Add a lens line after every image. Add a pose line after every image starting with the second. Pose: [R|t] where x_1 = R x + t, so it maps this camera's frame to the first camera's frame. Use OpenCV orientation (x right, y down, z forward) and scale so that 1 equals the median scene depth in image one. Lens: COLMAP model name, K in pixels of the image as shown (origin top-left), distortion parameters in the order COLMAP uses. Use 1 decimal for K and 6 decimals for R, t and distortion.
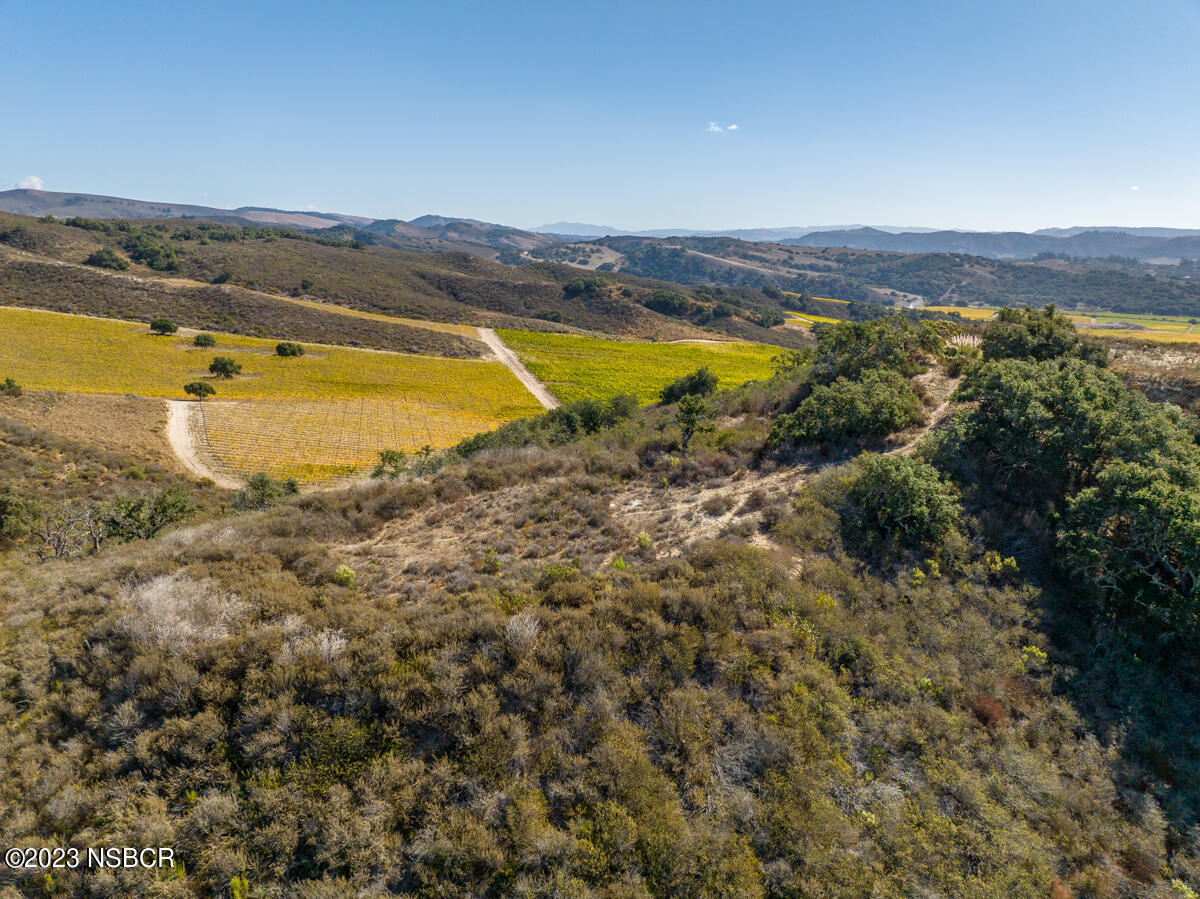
lens RADIAL K [[845.1, 0, 598.4], [0, 845.1, 454.0], [0, 0, 1]] dist [-0.042486, 0.007748]
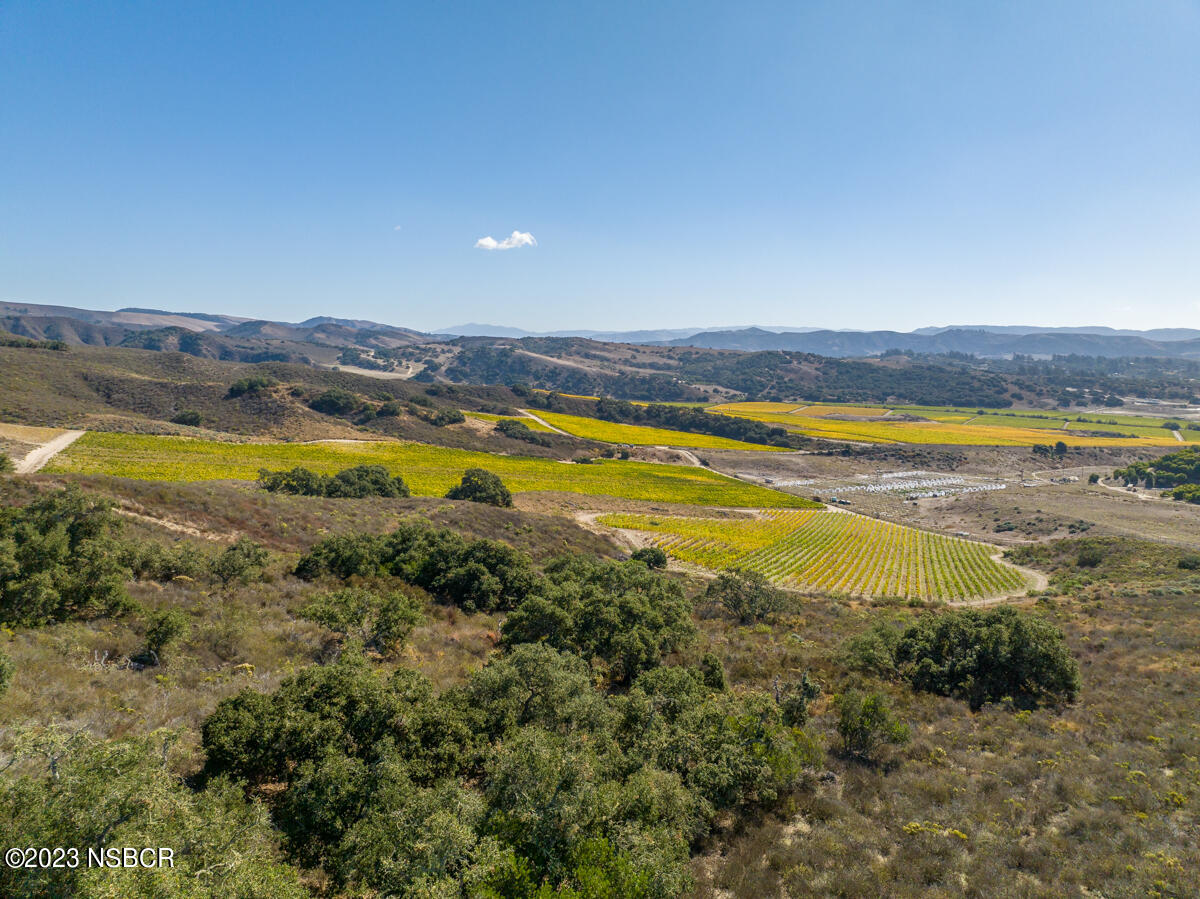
lens RADIAL K [[843.9, 0, 598.6], [0, 843.9, 453.4], [0, 0, 1]] dist [-0.032883, -0.008265]
pose [[0.994649, -0.015151, 0.102195, 0.101287], [0.026860, 0.993095, -0.114195, -0.000550], [-0.099759, 0.116329, 0.988188, 0.005887]]
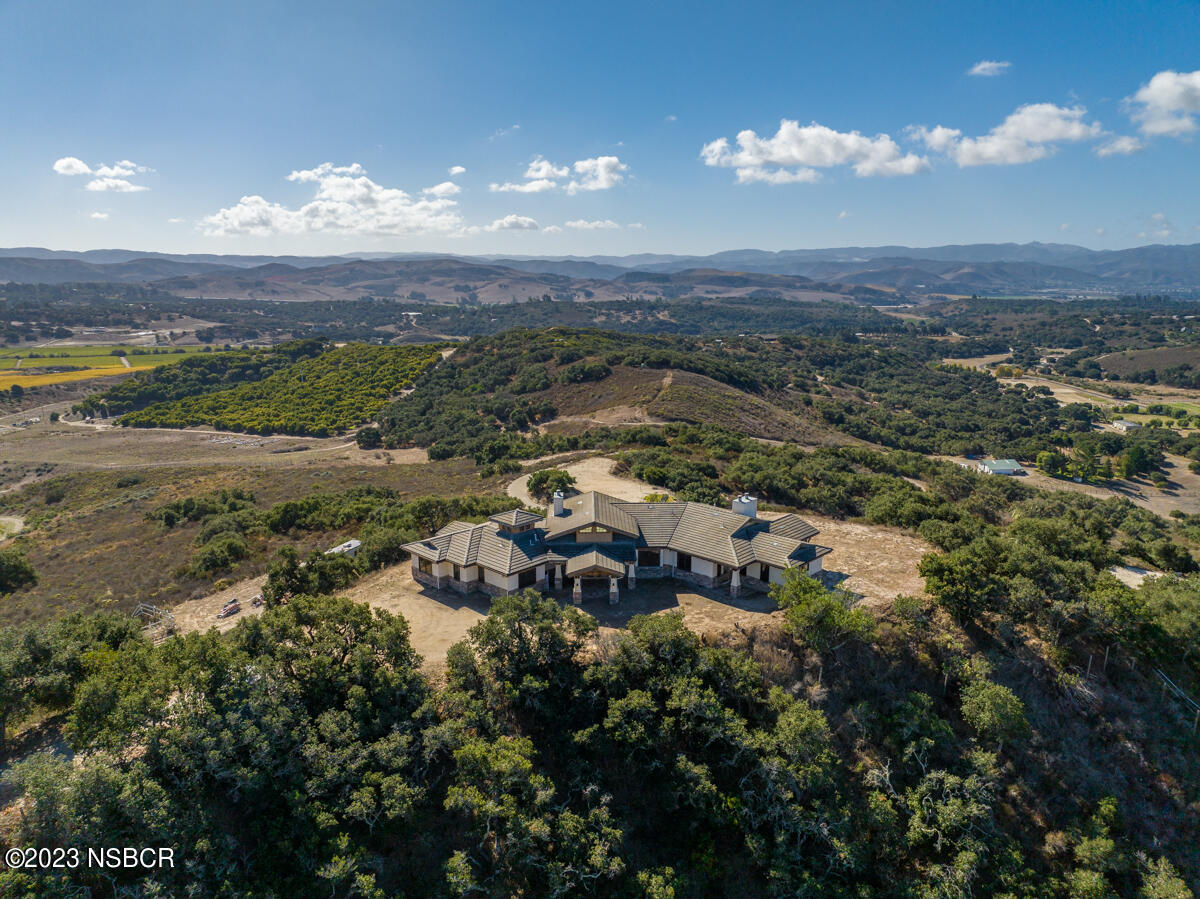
lens RADIAL K [[845.1, 0, 598.4], [0, 845.1, 454.0], [0, 0, 1]] dist [-0.042486, 0.007748]
pose [[0.340885, -0.213676, 0.915500, 0.074052], [0.232563, 0.962726, 0.138104, -0.003142], [-0.910885, 0.165834, 0.377872, -0.040643]]
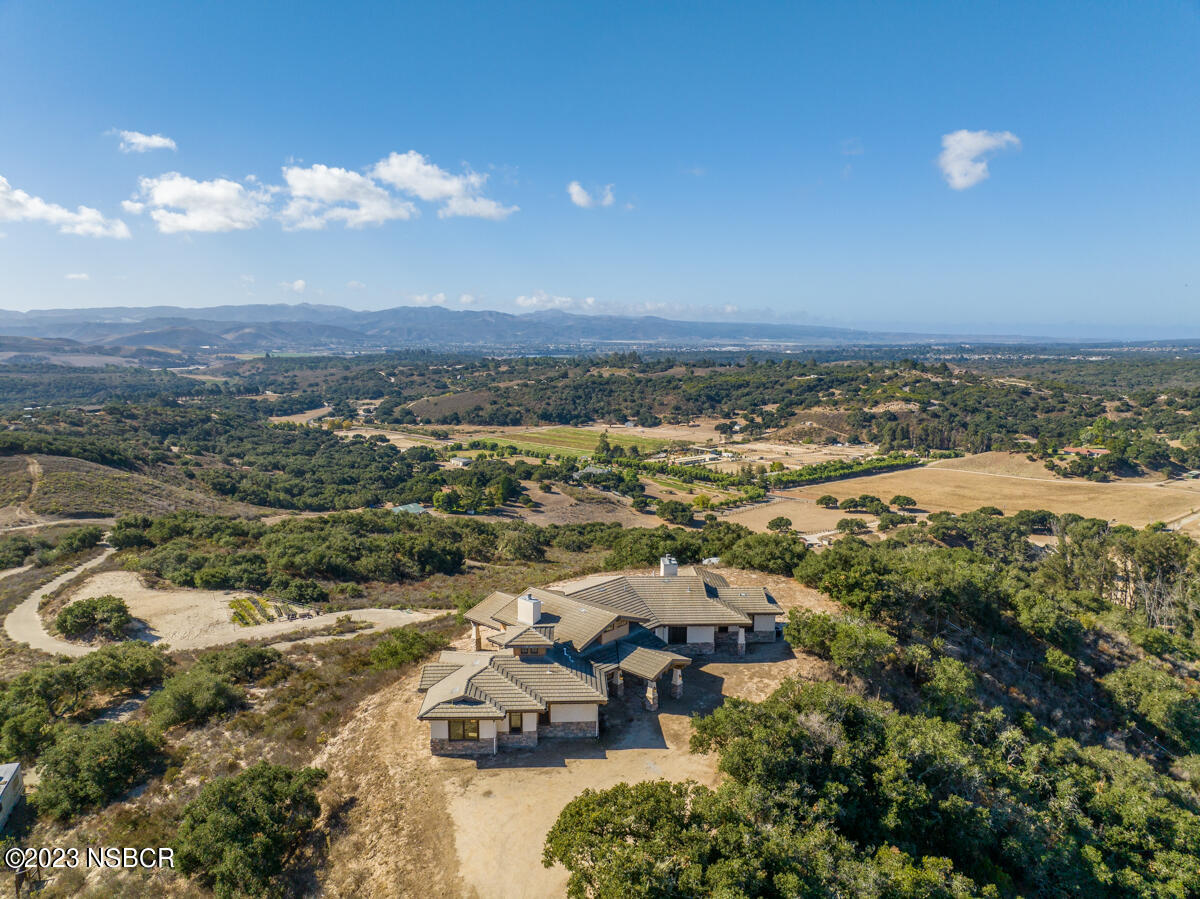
lens RADIAL K [[843.9, 0, 598.6], [0, 843.9, 453.4], [0, 0, 1]] dist [-0.032883, -0.008265]
pose [[-0.442256, -0.142824, 0.885444, 0.080805], [0.211302, 0.942858, 0.257624, -0.011112], [-0.871643, 0.301032, -0.386805, -0.009009]]
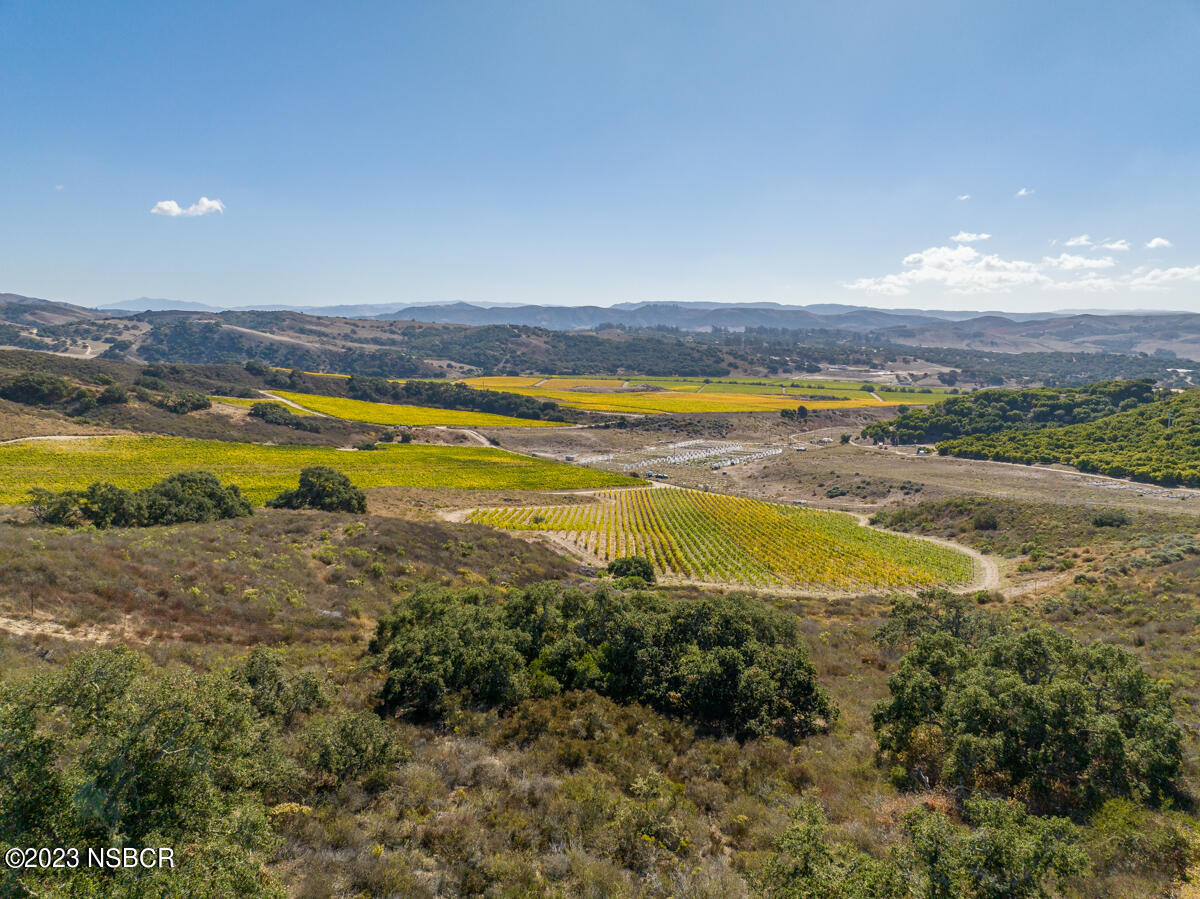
lens RADIAL K [[843.9, 0, 598.6], [0, 843.9, 453.4], [0, 0, 1]] dist [-0.032883, -0.008265]
pose [[0.901140, -0.070377, 0.427778, 0.076765], [0.107262, 0.992251, -0.062711, -0.006959], [-0.420050, 0.102396, 0.901706, 0.041653]]
